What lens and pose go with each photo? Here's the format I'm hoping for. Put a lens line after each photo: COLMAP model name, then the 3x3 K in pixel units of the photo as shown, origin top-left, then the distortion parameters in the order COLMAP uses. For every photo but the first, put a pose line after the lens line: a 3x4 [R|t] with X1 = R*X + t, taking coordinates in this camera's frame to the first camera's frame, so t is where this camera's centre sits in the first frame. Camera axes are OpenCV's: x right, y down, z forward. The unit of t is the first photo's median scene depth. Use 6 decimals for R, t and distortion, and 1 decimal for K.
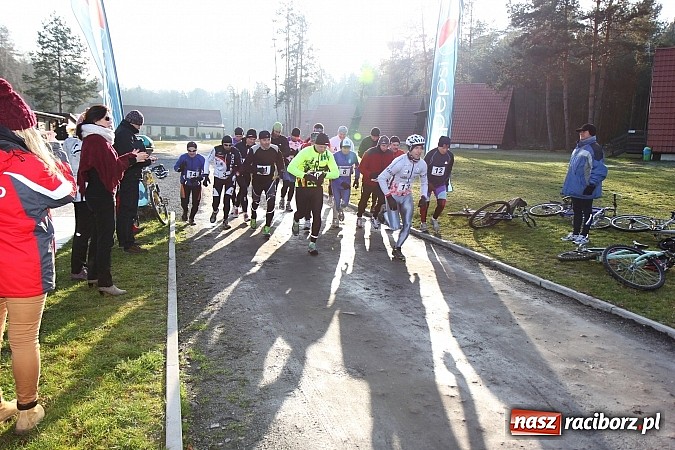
lens RADIAL K [[528.0, 0, 338.7], [0, 528.0, 230.7], [0, 0, 1]] dist [-0.101723, 0.107617]
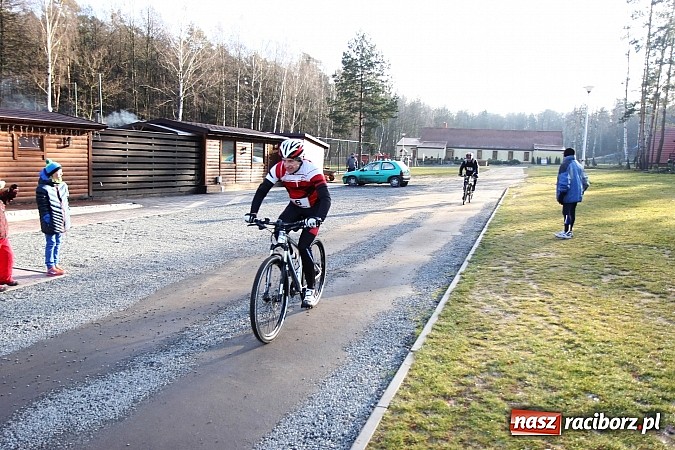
lens RADIAL K [[533.7, 0, 334.2], [0, 533.7, 231.8], [0, 0, 1]] dist [-0.100860, 0.102294]
pose [[0.795250, 0.065948, -0.602684, 0.008168], [-0.094026, 0.995455, -0.015143, -0.030897], [0.598945, 0.068711, 0.797837, 0.178260]]
